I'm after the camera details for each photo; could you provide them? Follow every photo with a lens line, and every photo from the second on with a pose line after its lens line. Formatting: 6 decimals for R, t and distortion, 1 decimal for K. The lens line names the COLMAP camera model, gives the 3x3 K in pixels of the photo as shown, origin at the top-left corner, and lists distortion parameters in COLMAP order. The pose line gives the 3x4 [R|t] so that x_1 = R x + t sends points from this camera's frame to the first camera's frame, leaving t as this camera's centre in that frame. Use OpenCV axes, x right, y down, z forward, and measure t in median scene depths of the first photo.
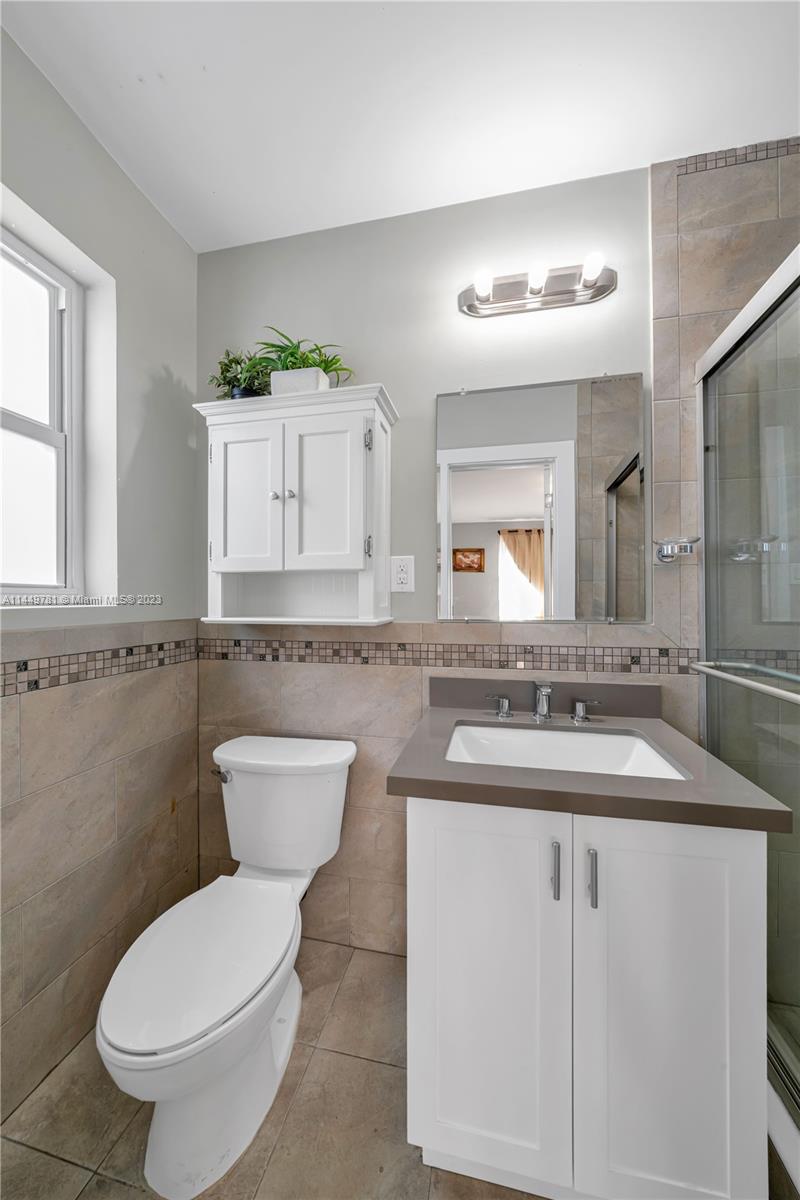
lens RADIAL K [[425.5, 0, 400.0], [0, 425.5, 600.0], [0, 0, 1]] dist [-0.002106, -0.000366]
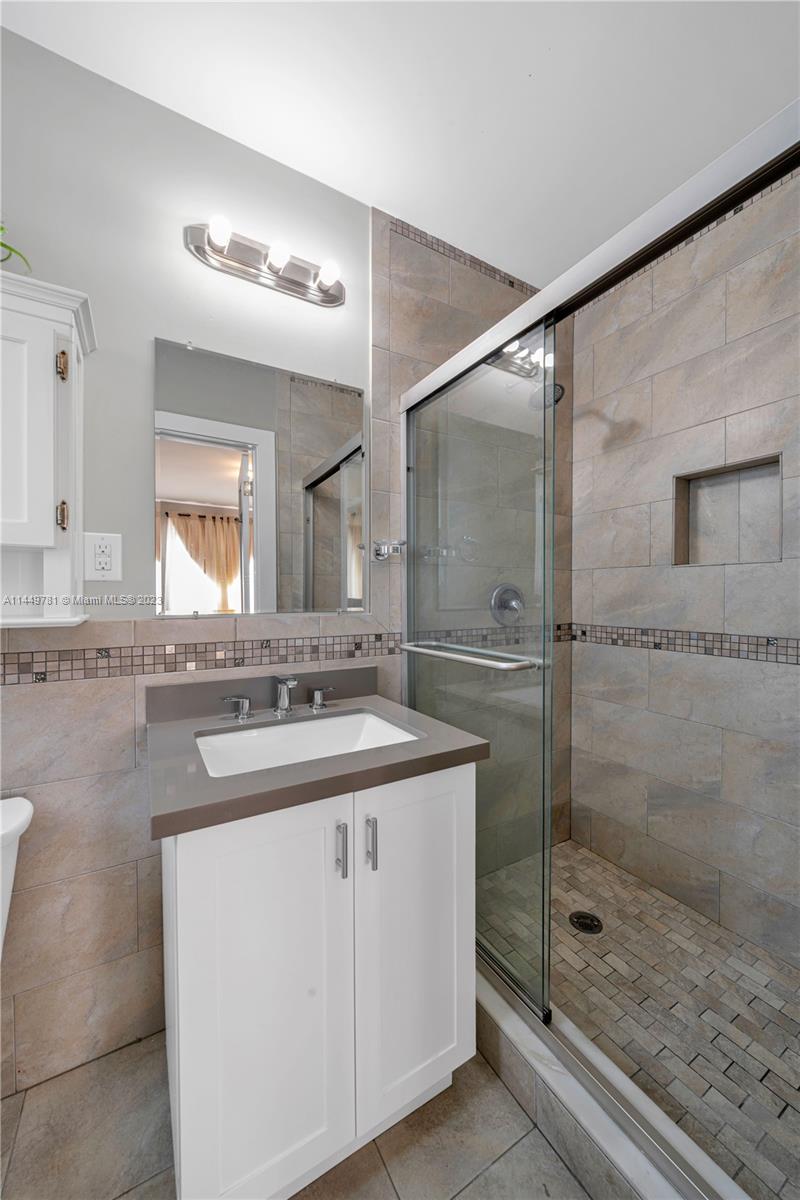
lens RADIAL K [[443.5, 0, 400.0], [0, 443.5, 600.0], [0, 0, 1]] dist [0.000427, -0.000325]
pose [[0.736996, -0.007869, 0.675851, -0.151212], [-0.002841, 0.999887, 0.014739, 0.002341], [-0.675891, -0.012783, 0.736891, 0.063804]]
